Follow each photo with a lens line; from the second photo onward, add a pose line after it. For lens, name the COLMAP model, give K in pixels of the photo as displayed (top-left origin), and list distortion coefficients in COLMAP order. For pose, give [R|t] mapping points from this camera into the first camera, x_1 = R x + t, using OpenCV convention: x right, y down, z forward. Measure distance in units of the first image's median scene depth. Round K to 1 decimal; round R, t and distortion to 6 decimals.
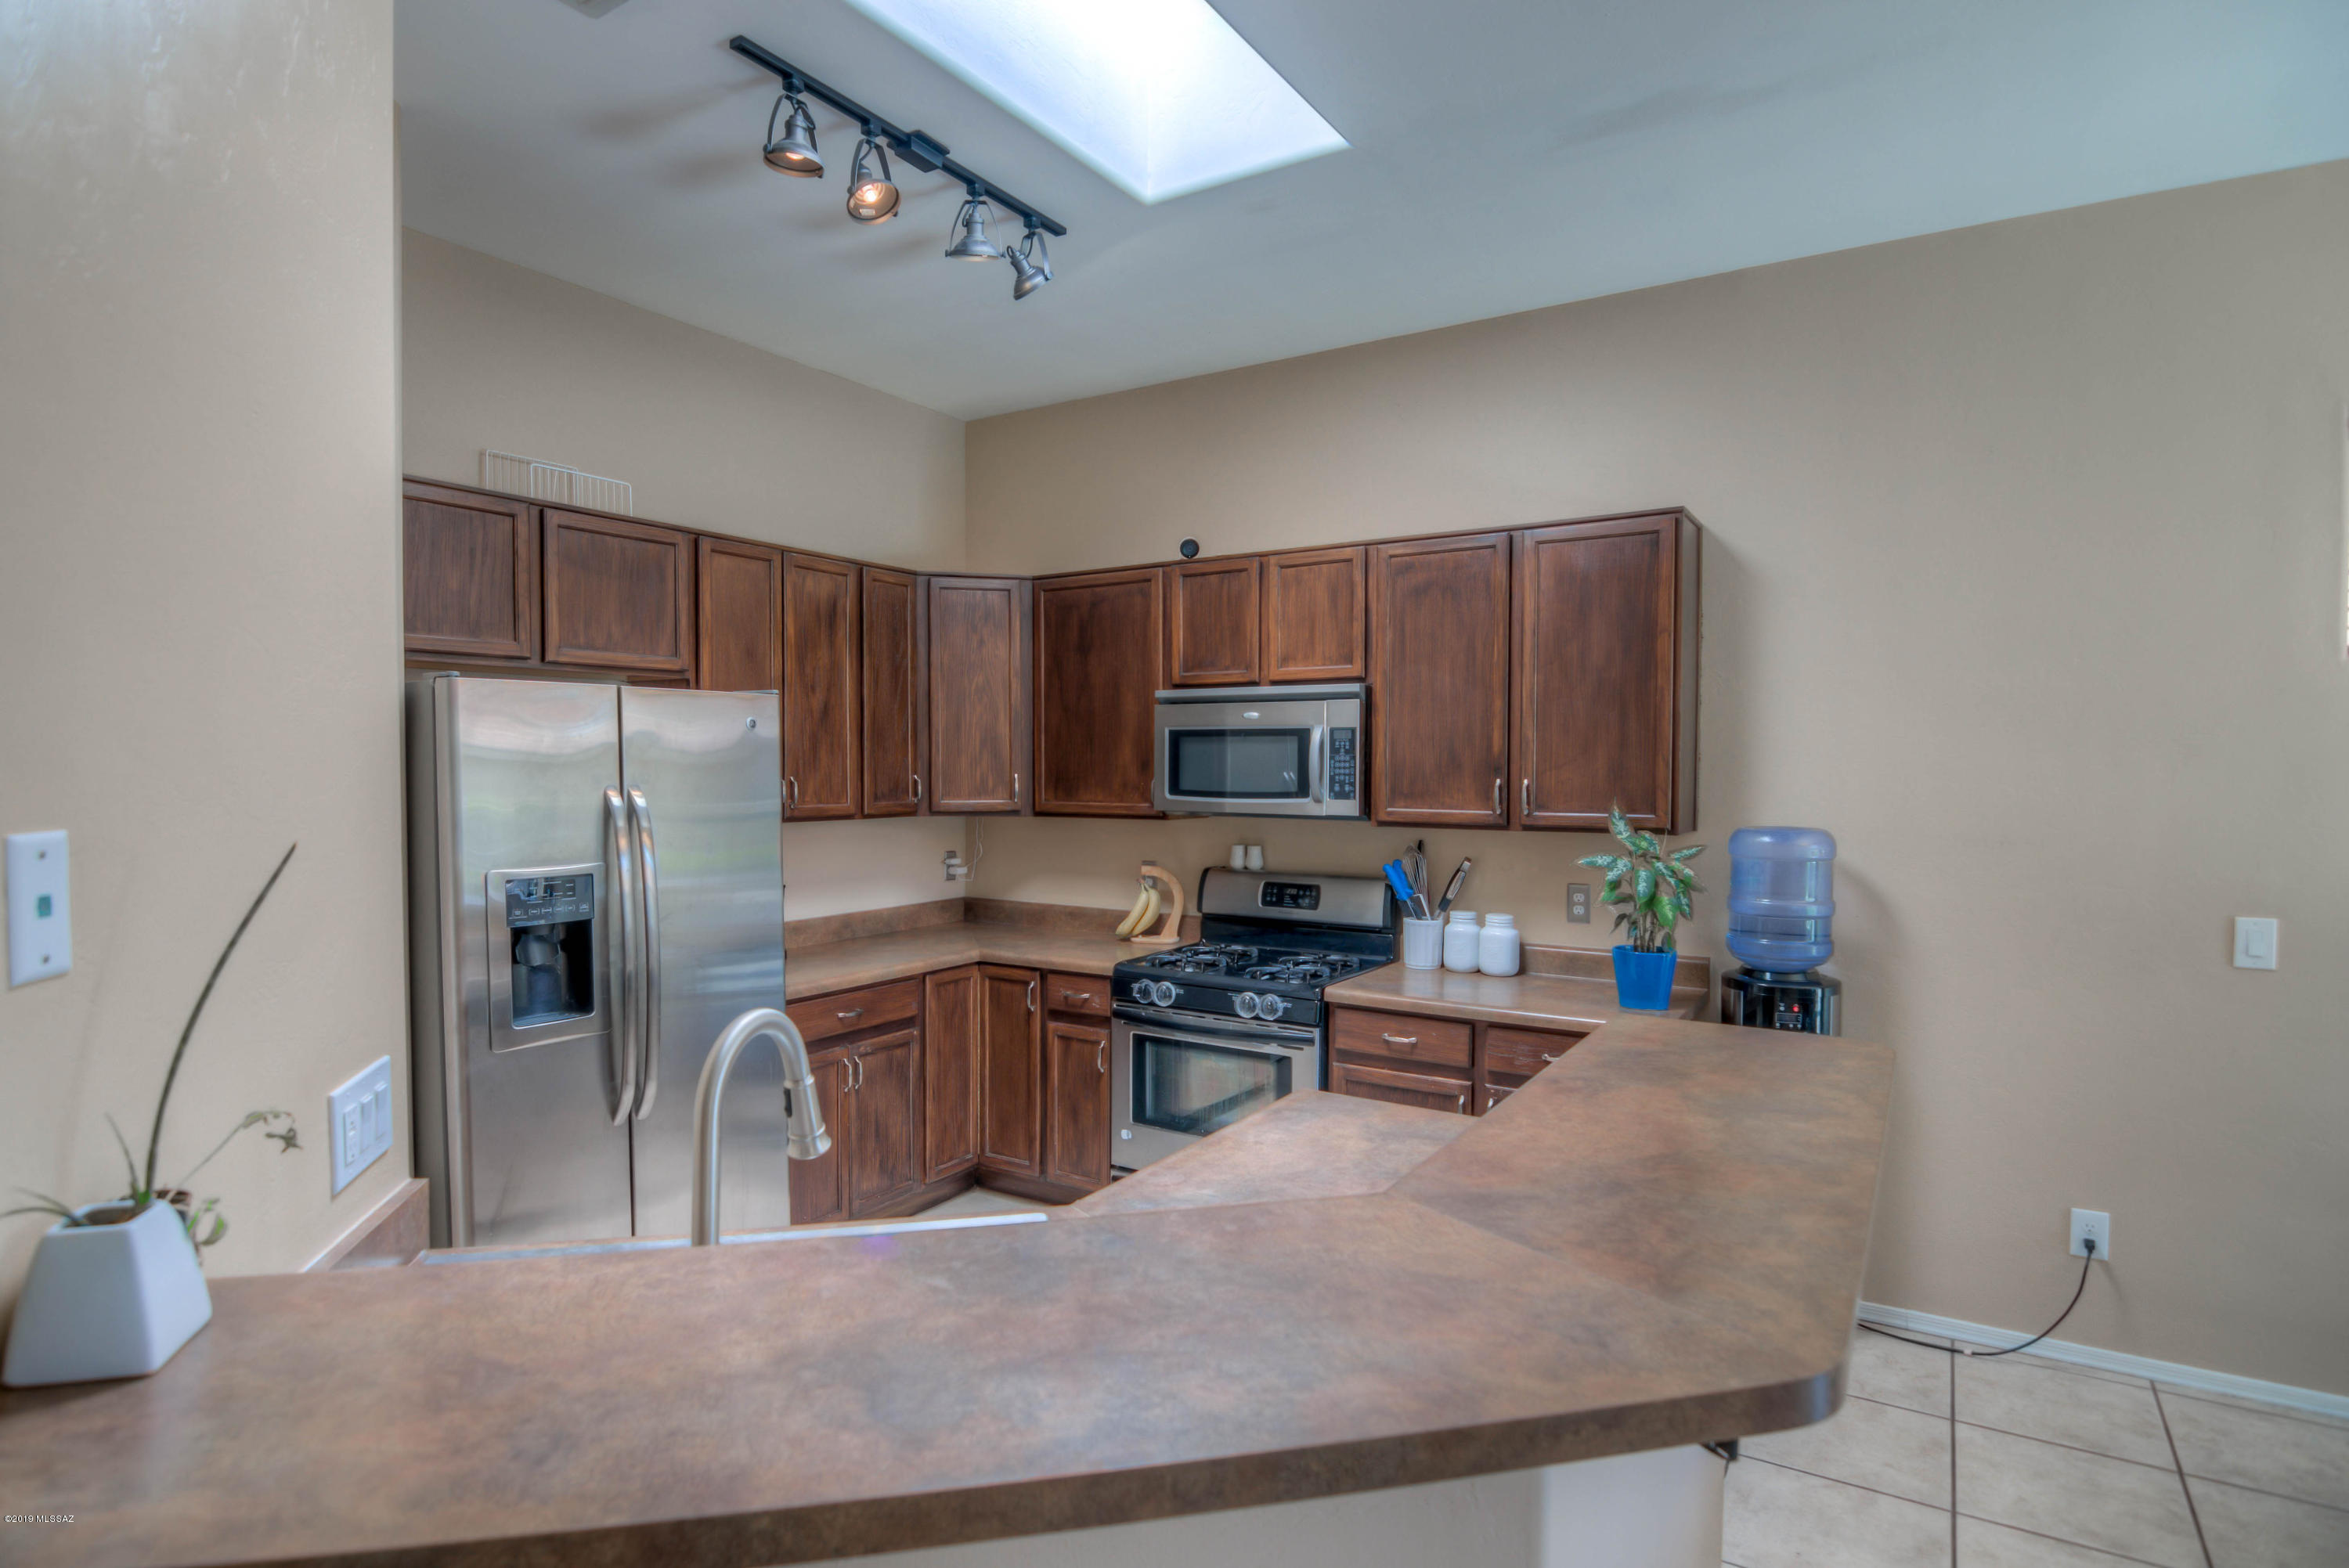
lens RADIAL K [[1224.6, 0, 1133.3], [0, 1224.6, 790.0], [0, 0, 1]] dist [-0.015068, -0.003422]
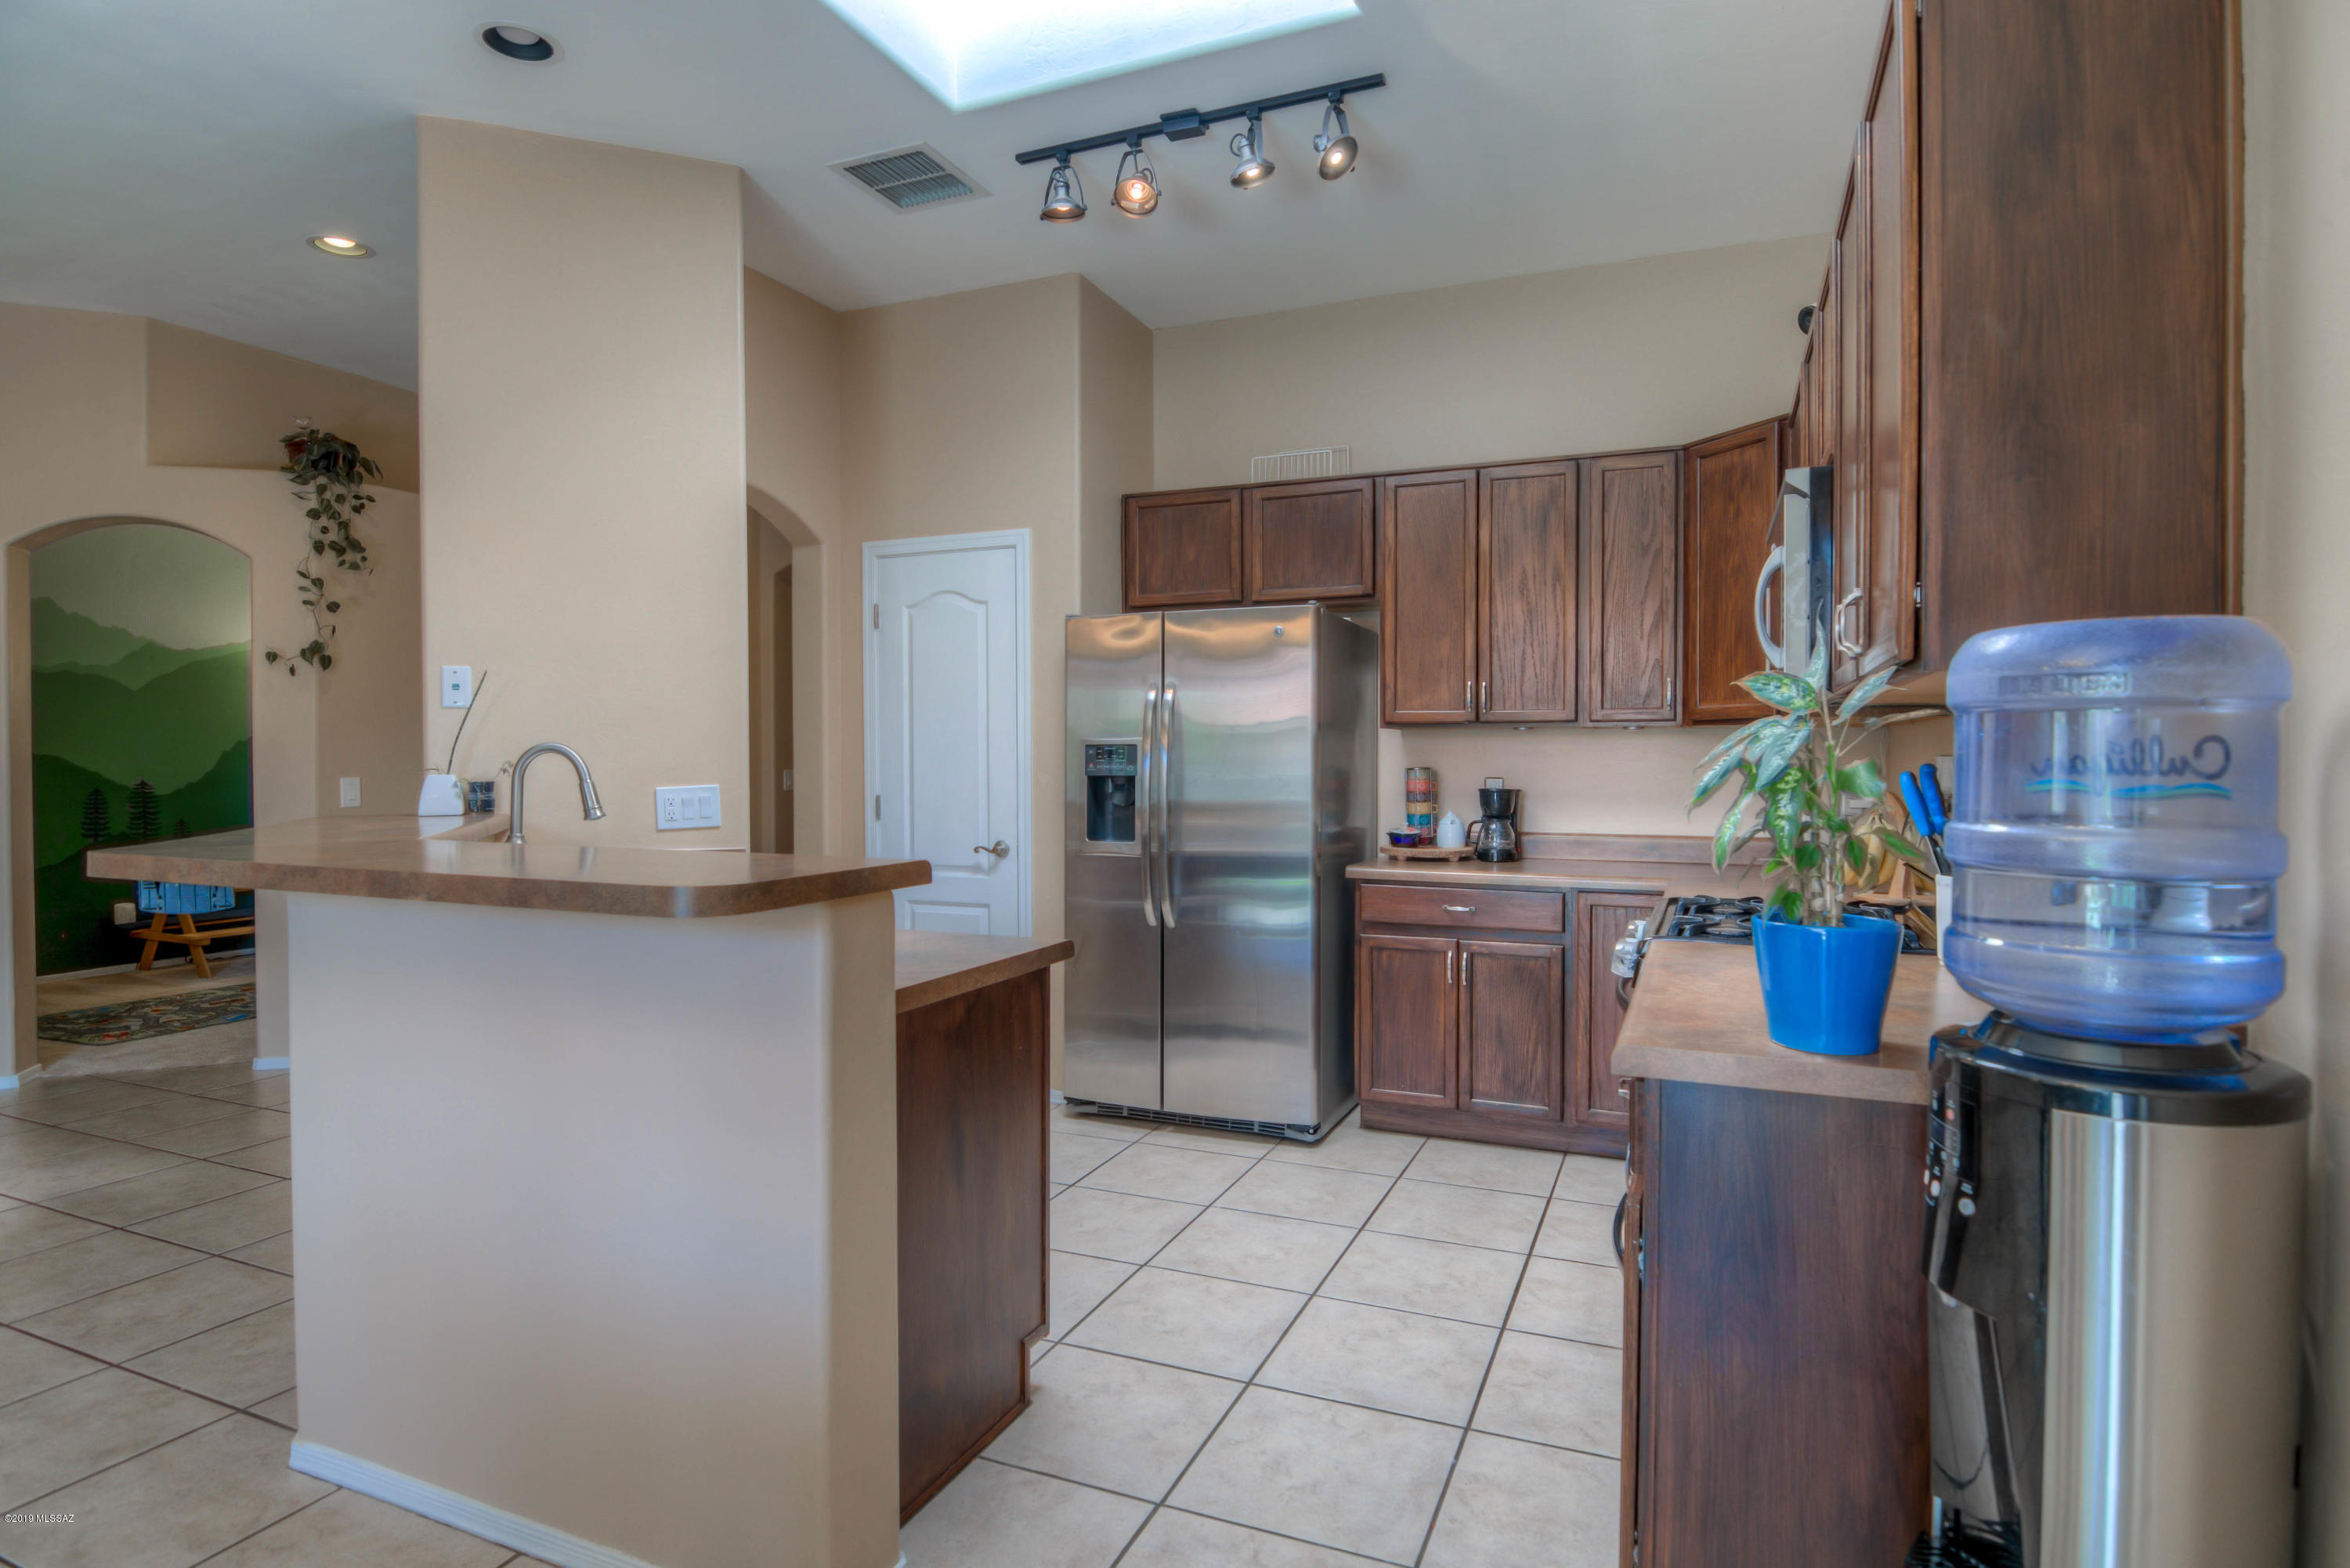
lens RADIAL K [[1225.2, 0, 1248.1], [0, 1225.2, 774.6], [0, 0, 1]] dist [-0.015068, -0.003422]
pose [[0.192737, 0.008011, -0.981218, 0.751499], [-0.020493, 0.999781, 0.004137, 0.071594], [0.981036, 0.019311, 0.192859, 0.640180]]
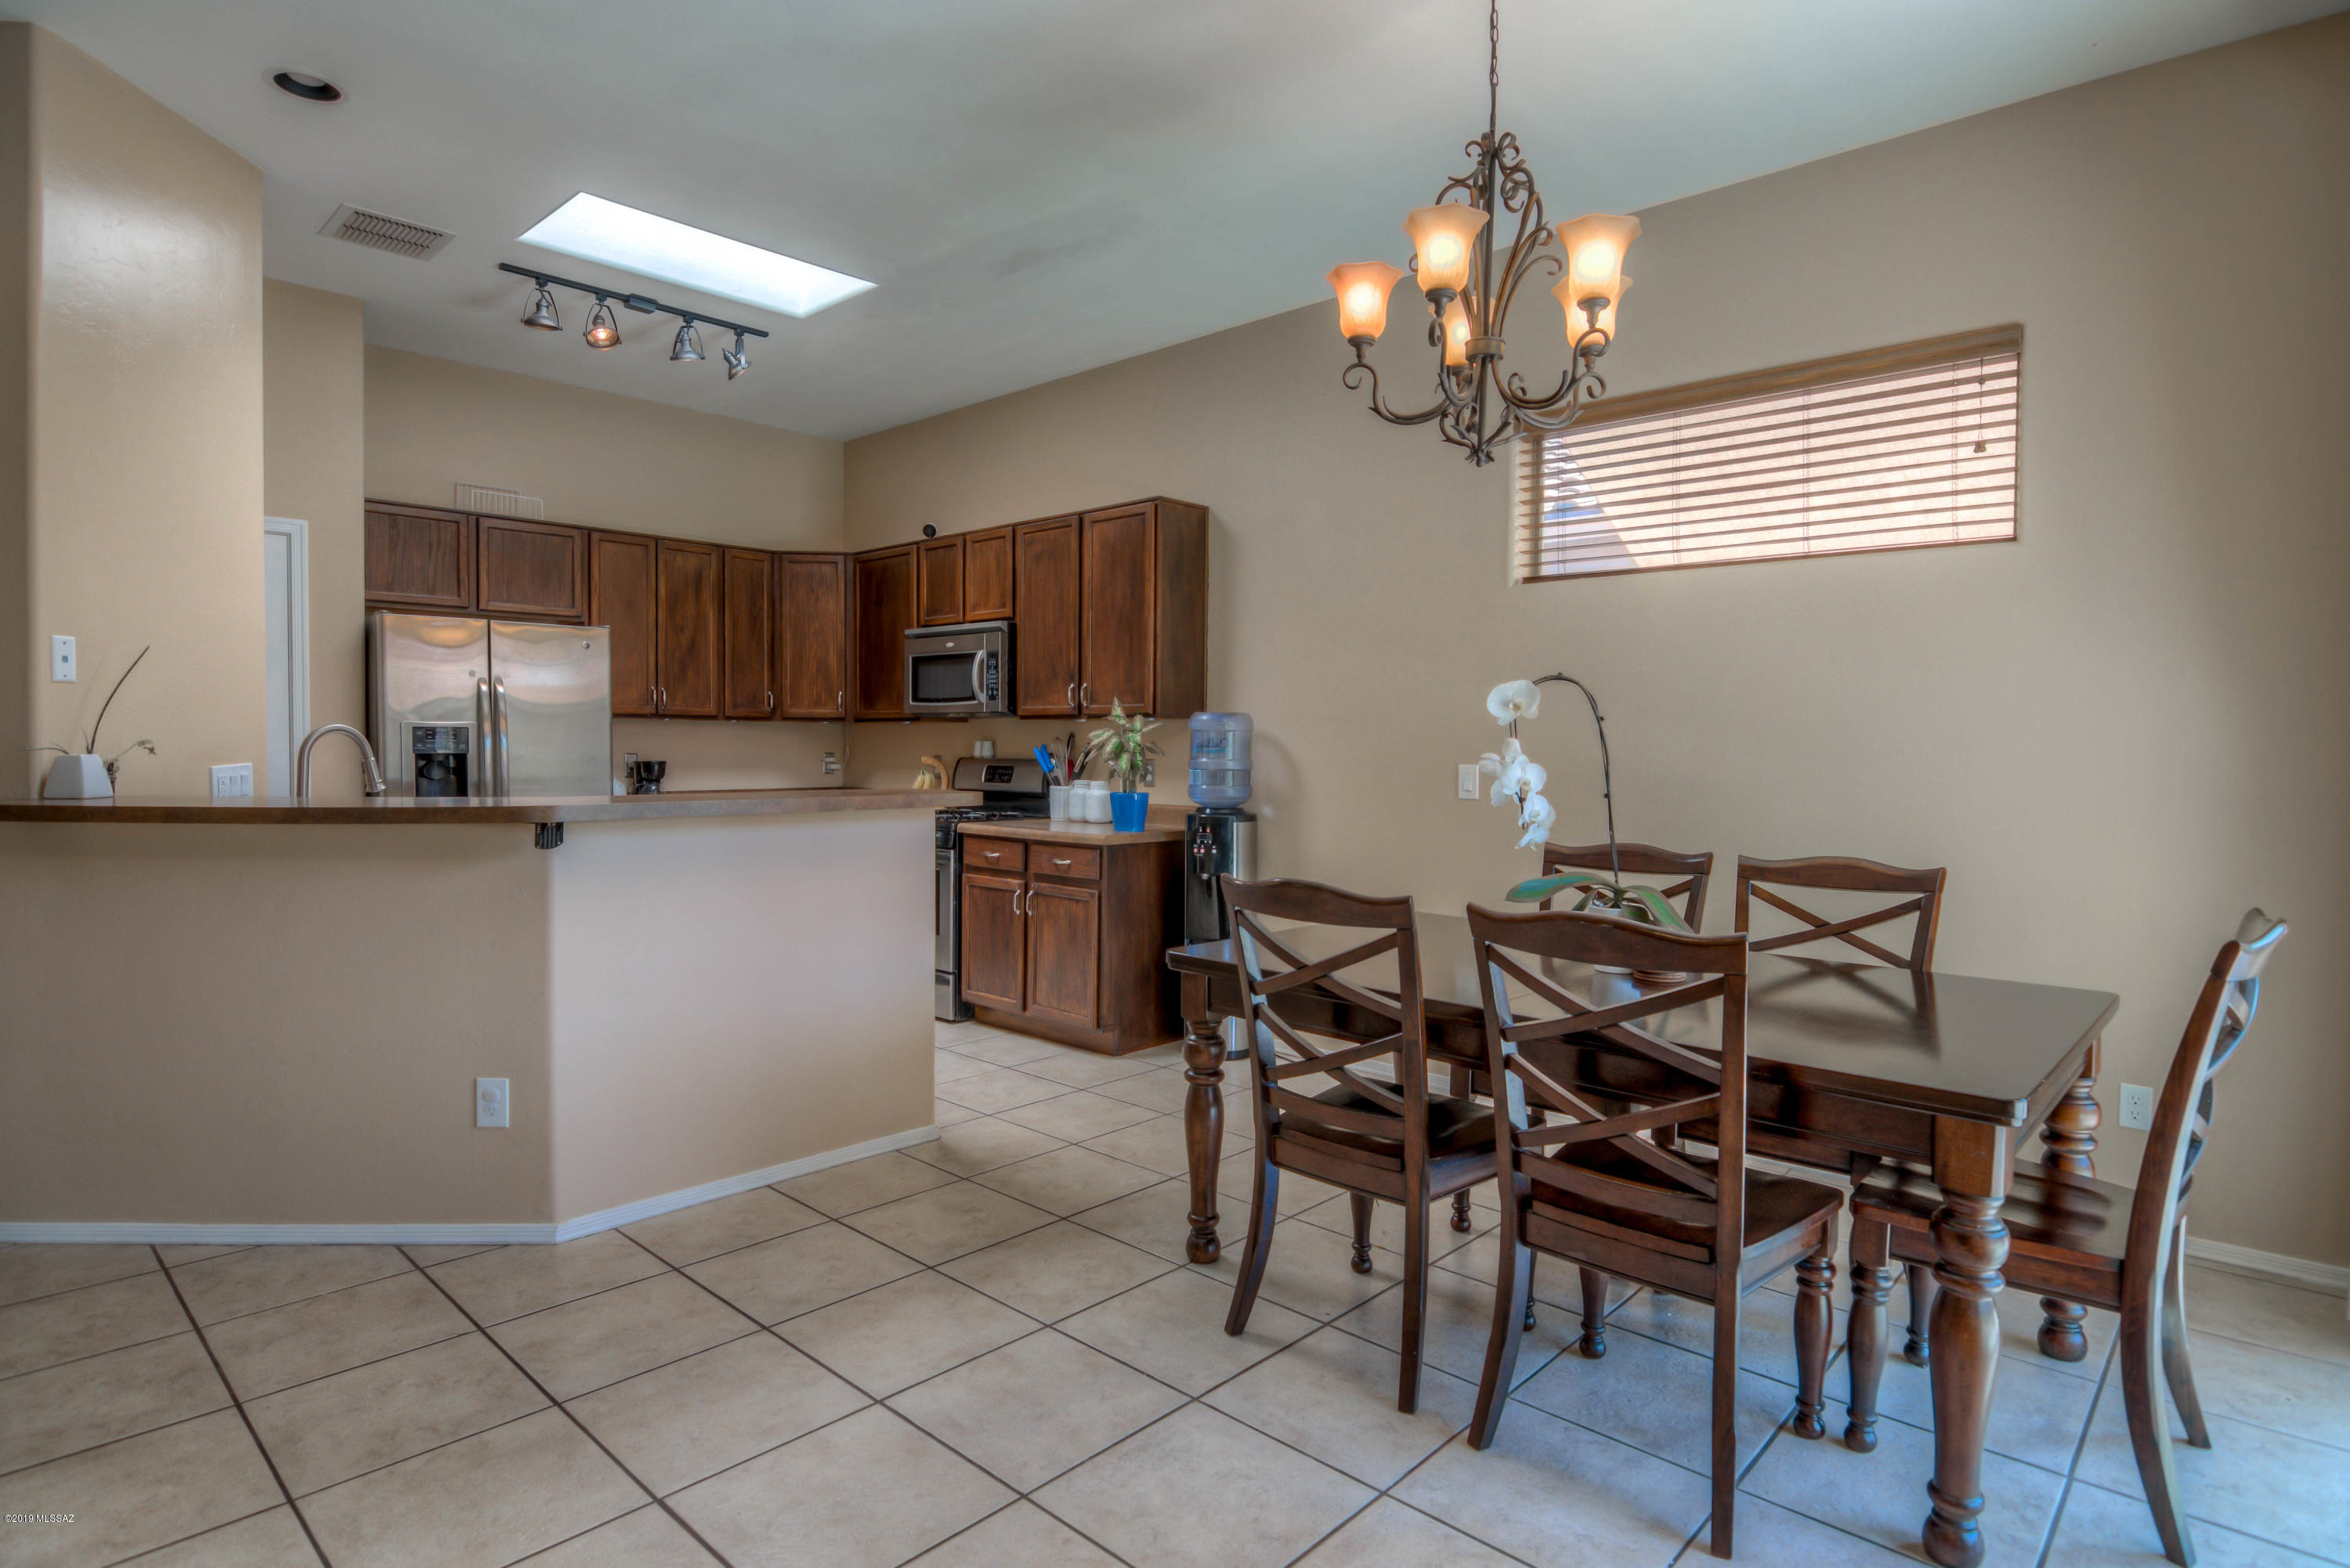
lens RADIAL K [[1225.2, 0, 1167.4], [0, 1225.2, 779.4], [0, 0, 1]] dist [-0.015068, -0.003422]
pose [[0.985977, 0.011253, -0.166500, 0.637518], [-0.009919, 0.999912, 0.008842, 0.089679], [0.166585, -0.007066, 0.986002, -0.424972]]
